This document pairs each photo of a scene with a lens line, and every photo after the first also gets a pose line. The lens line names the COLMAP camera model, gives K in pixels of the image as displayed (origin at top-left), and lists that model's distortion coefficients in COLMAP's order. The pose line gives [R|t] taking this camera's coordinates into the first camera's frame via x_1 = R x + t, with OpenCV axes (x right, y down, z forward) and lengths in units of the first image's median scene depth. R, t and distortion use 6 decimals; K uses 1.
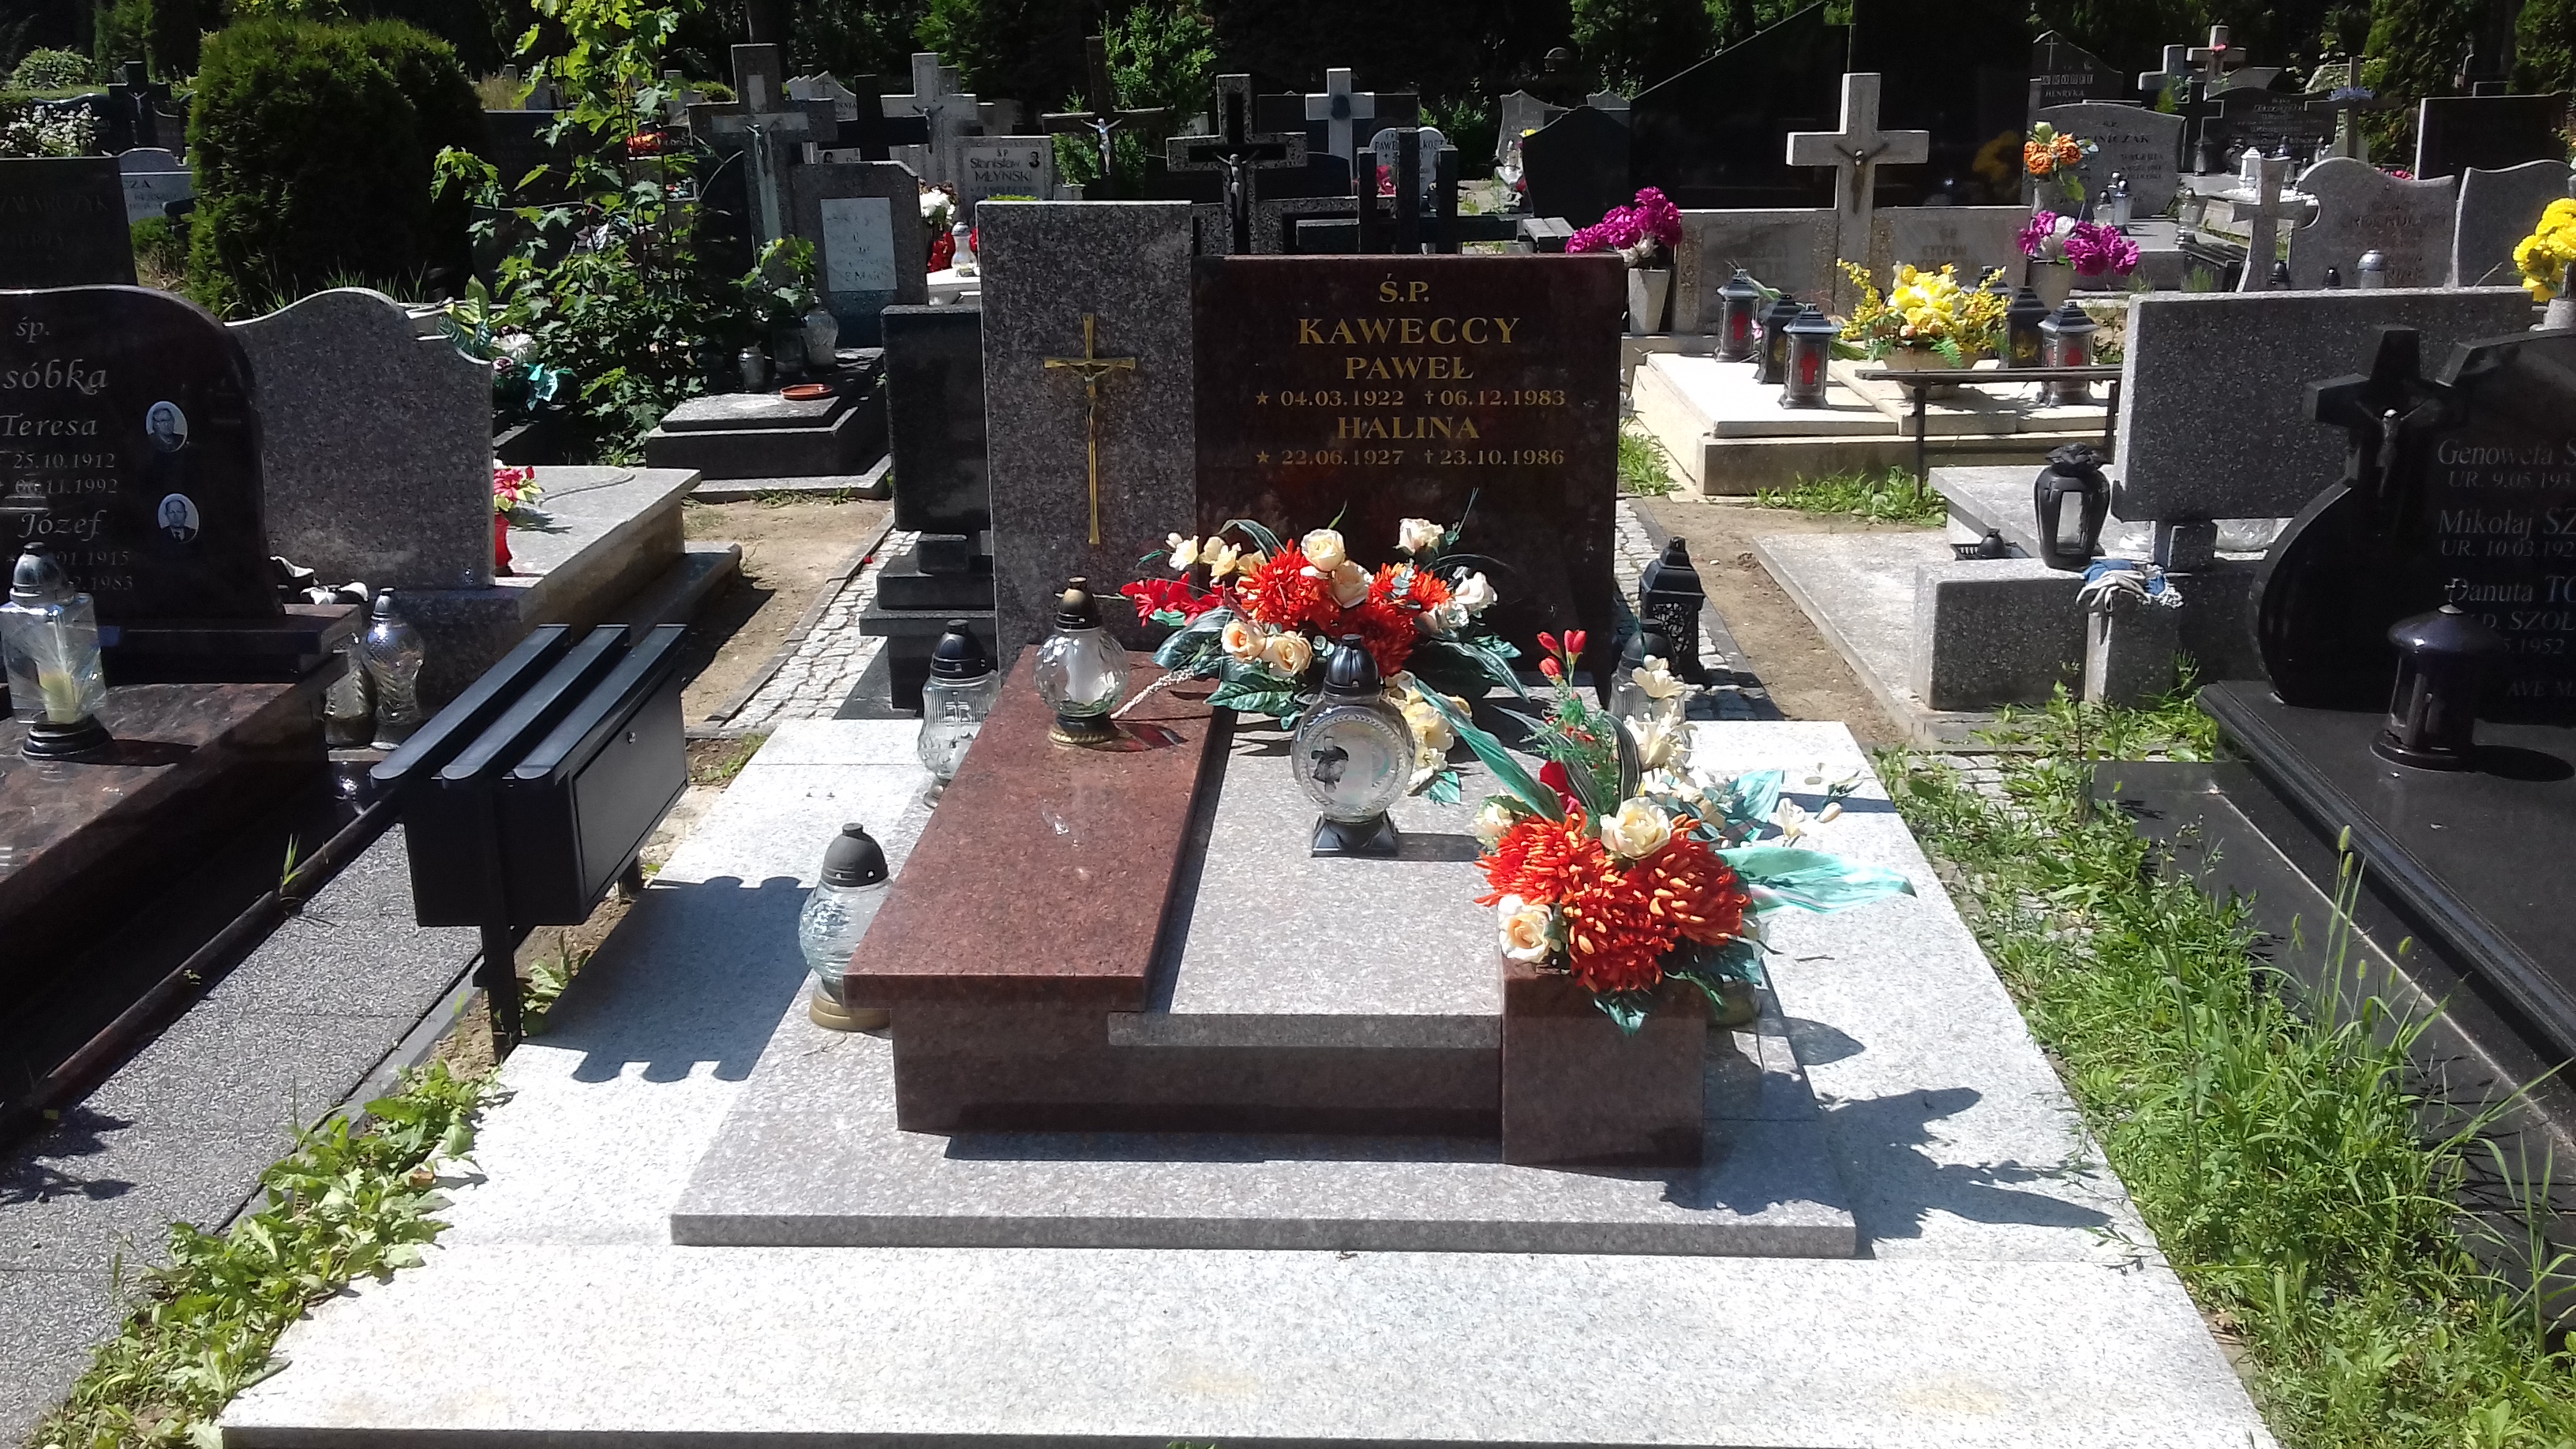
lens RADIAL K [[2384.8, 0, 1279.5], [0, 2384.8, 696.5], [0, 0, 1]] dist [0.019130, 0.000000]
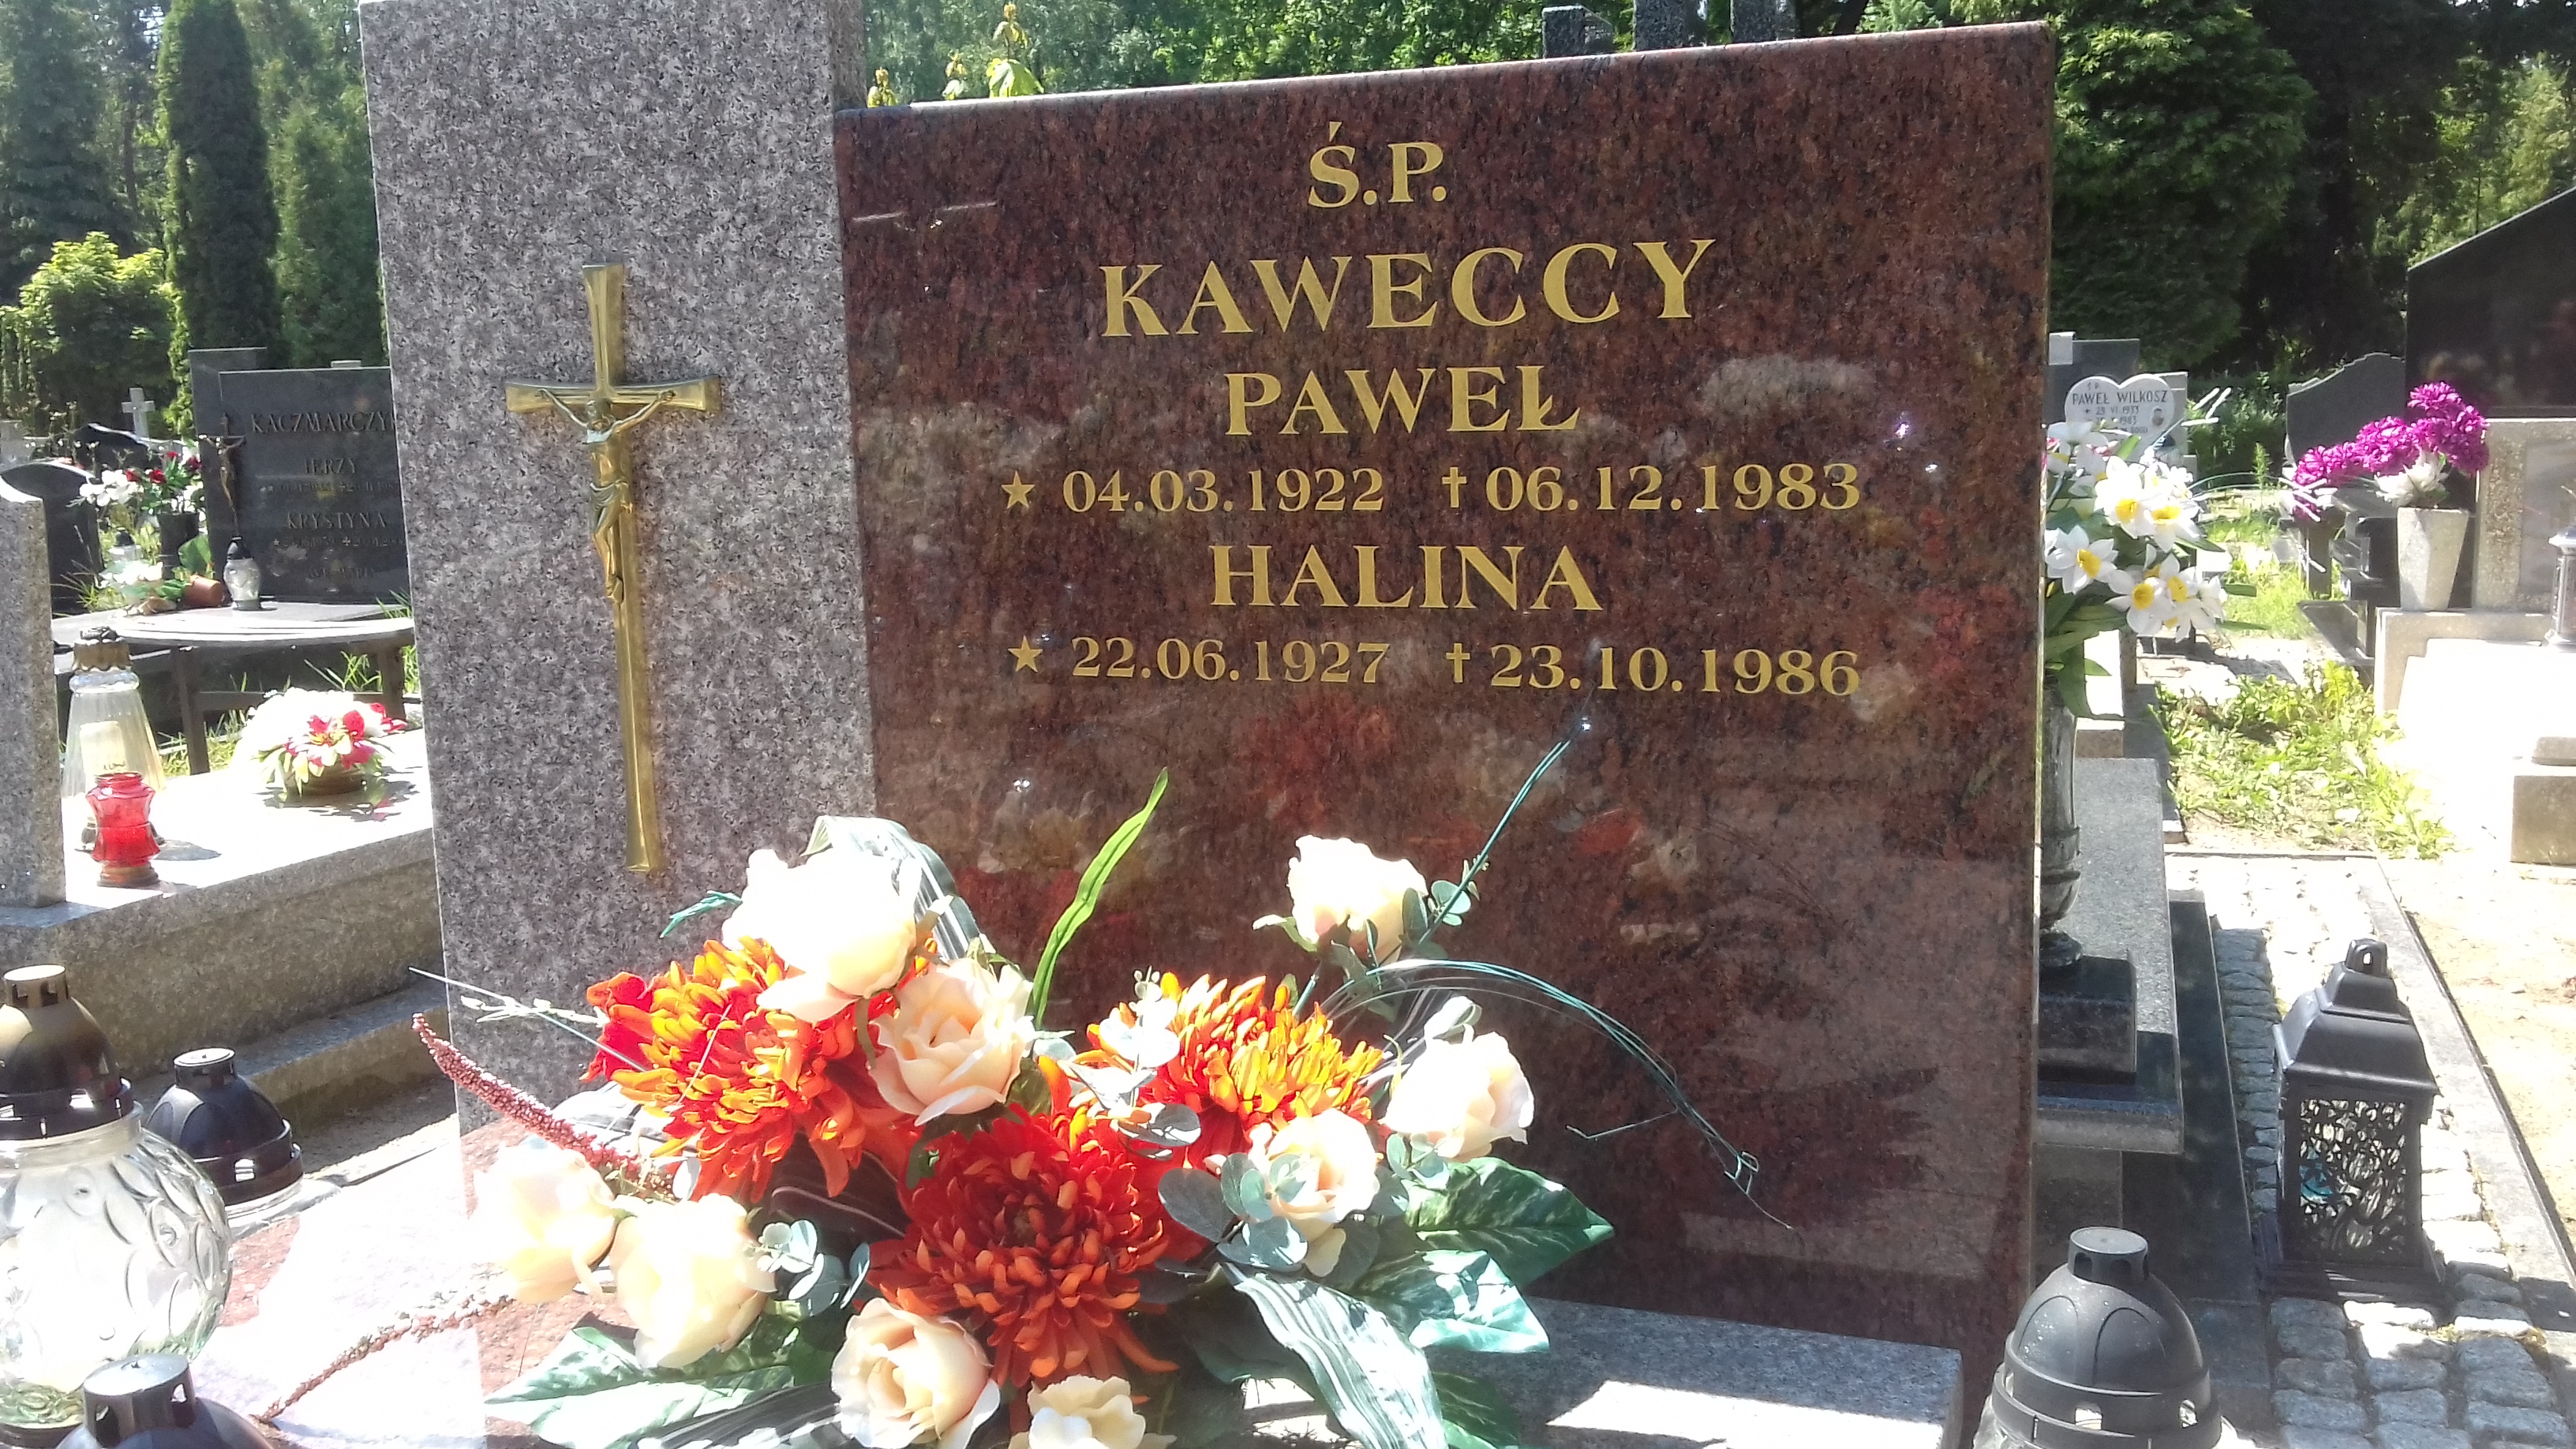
lens RADIAL K [[2384.8, 0, 1305.8], [0, 2384.8, 697.8], [0, 0, 1]] dist [0.019130, 0.000000]
pose [[0.950292, 0.030414, -0.309873, 0.148577], [-0.074258, 0.988638, -0.130692, -0.050070], [0.302377, 0.147206, 0.941753, 0.679220]]
